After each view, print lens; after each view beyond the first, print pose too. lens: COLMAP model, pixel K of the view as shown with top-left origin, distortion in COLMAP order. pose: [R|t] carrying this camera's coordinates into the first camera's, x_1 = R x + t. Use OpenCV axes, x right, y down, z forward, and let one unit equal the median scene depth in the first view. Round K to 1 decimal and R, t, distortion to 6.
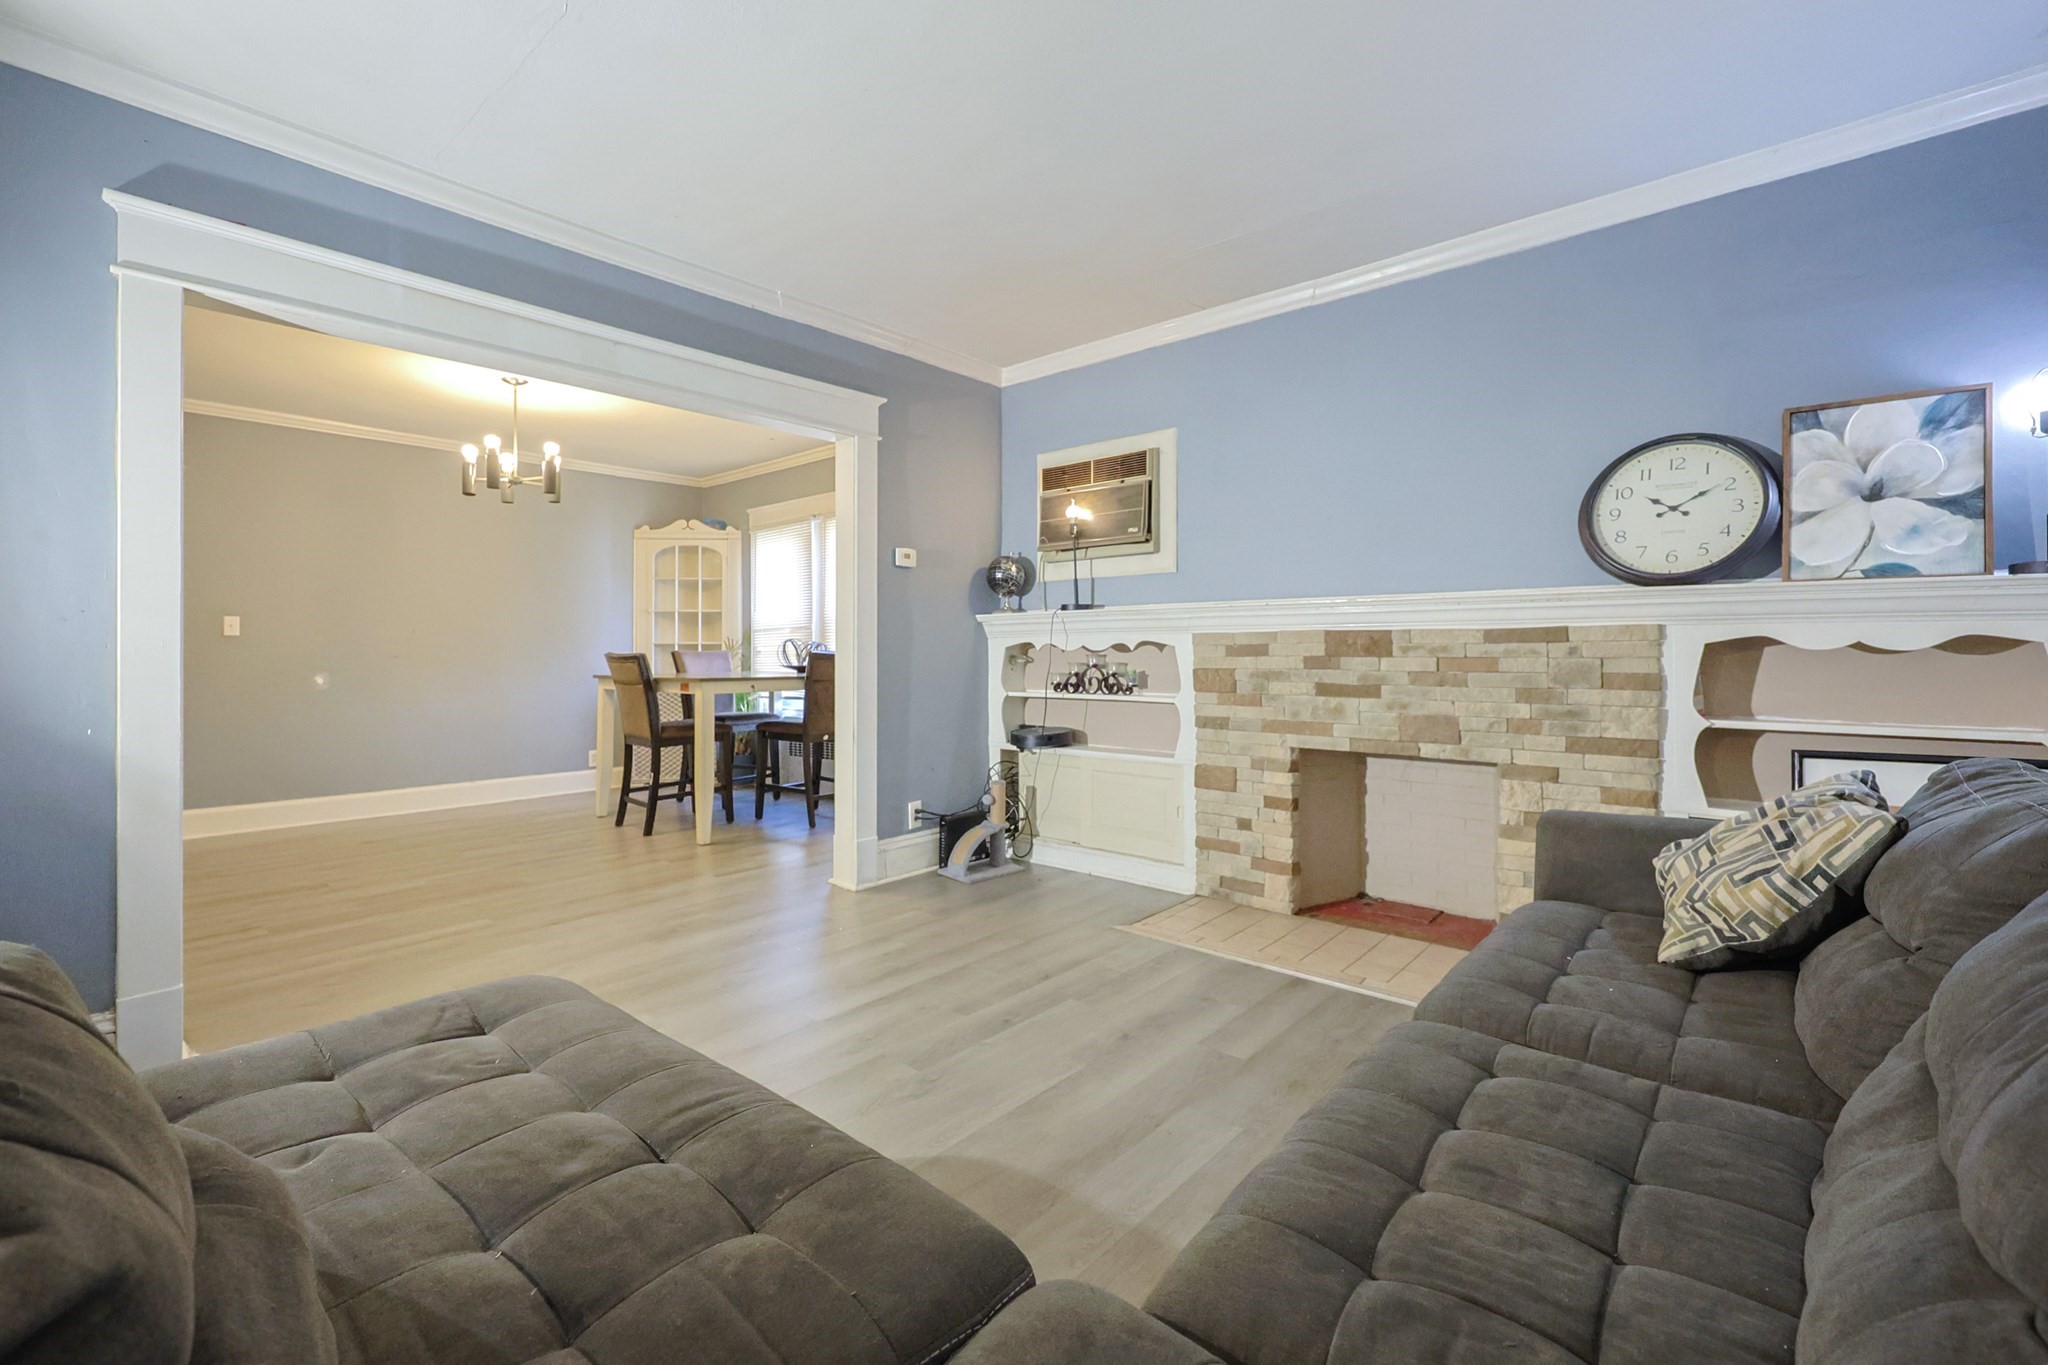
lens RADIAL K [[877.0, 0, 1033.3], [0, 877.0, 670.2], [0, 0, 1]] dist [-0.000336, -0.000155]
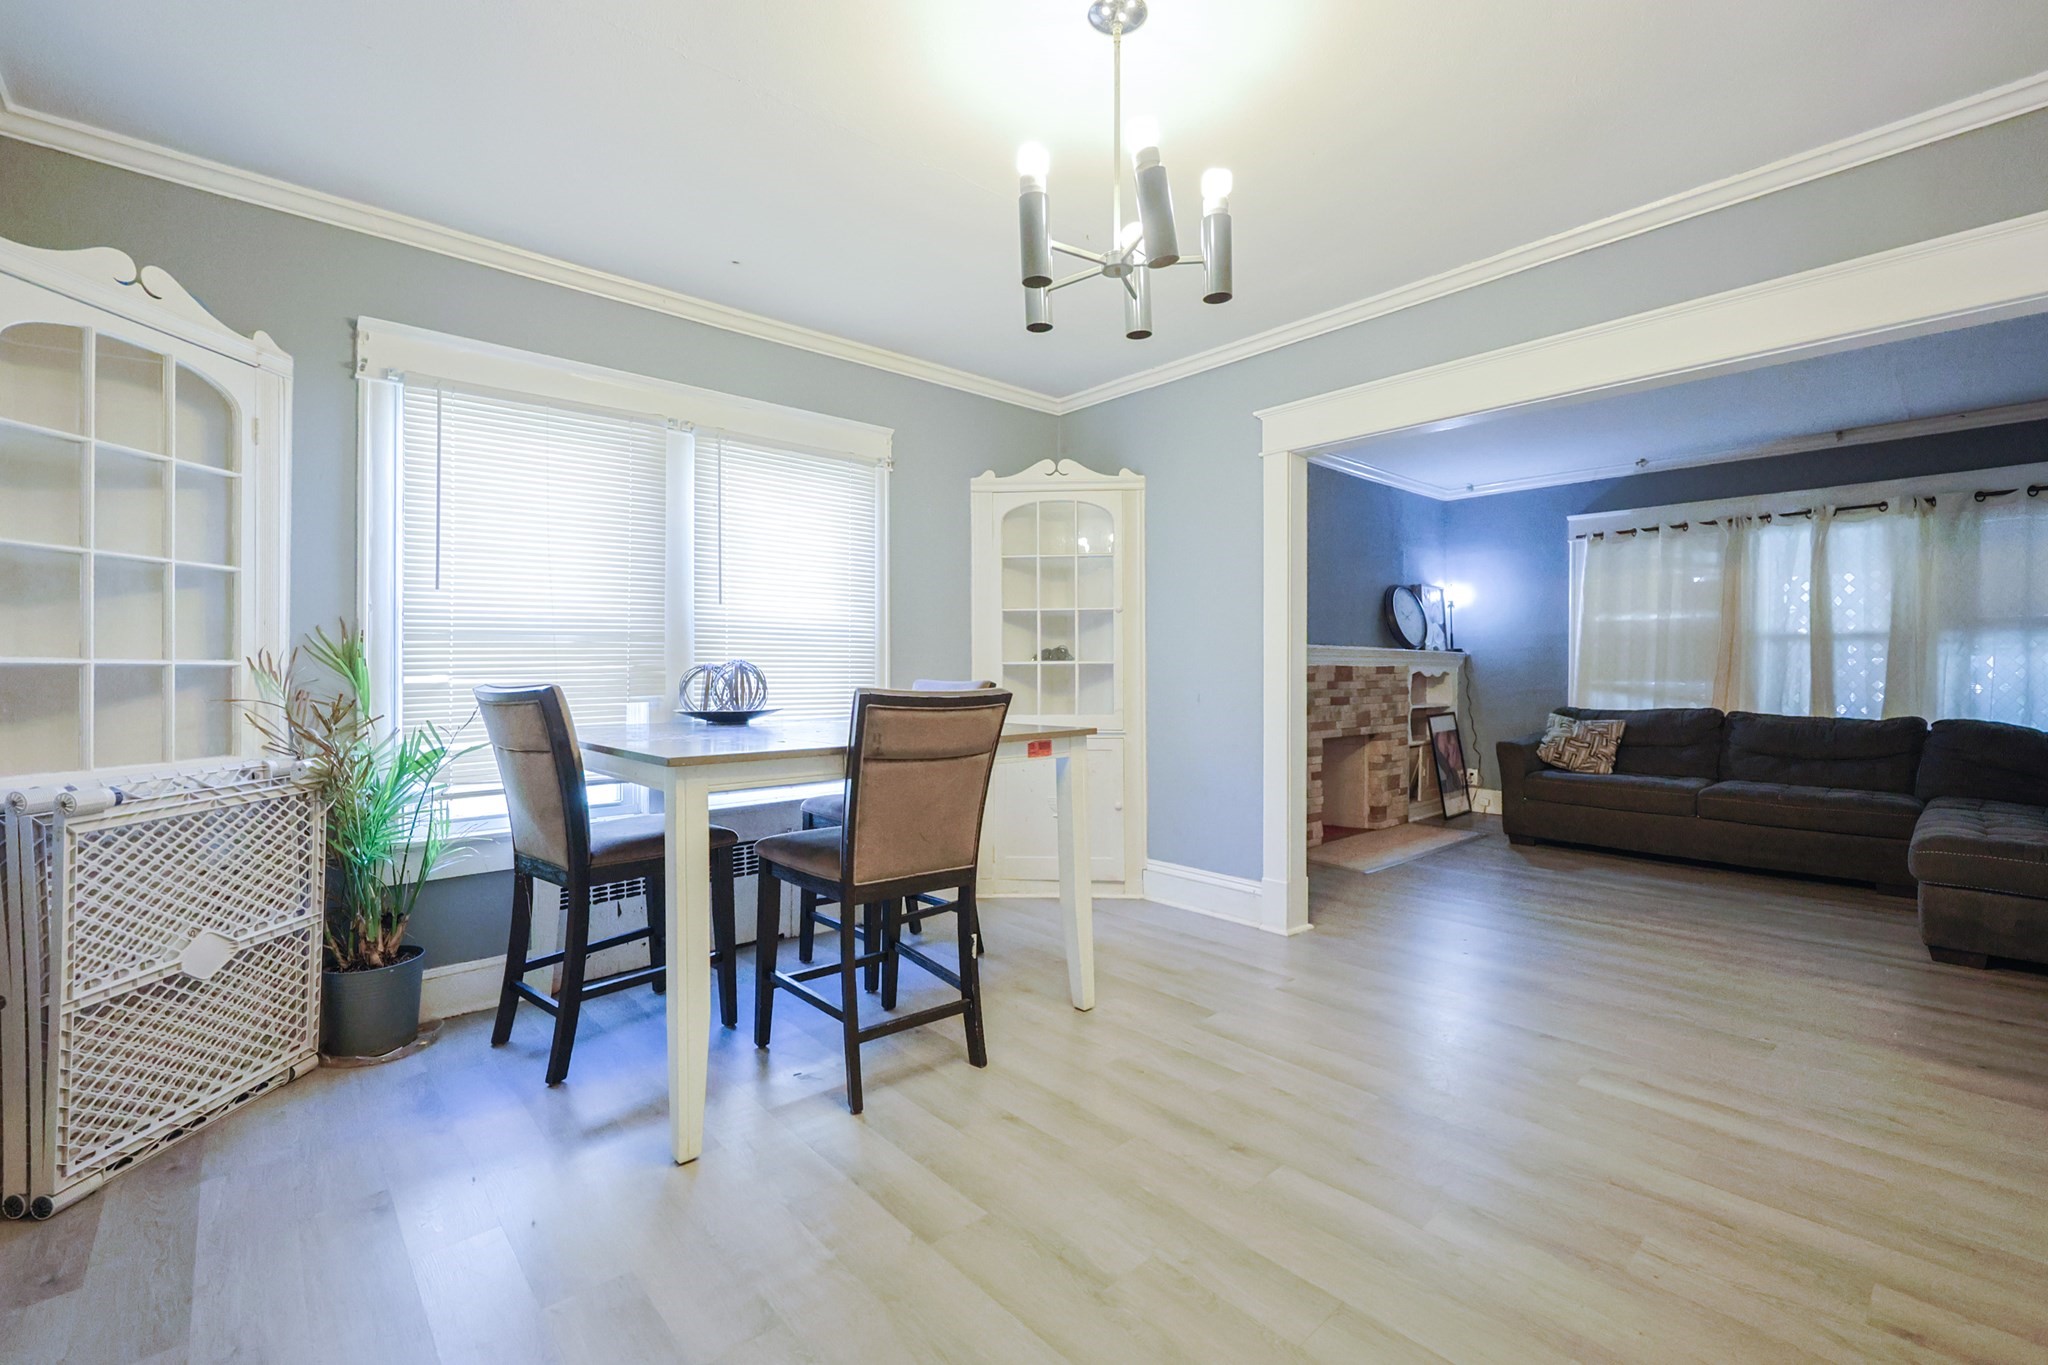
lens RADIAL K [[877.0, 0, 1033.3], [0, 877.0, 670.2], [0, 0, 1]] dist [-0.000336, -0.000155]
pose [[0.119321, 0.001434, 0.992855, -1.342794], [0.018573, 0.999821, -0.003676, -0.039913], [-0.992682, 0.018879, 0.119273, 1.317899]]
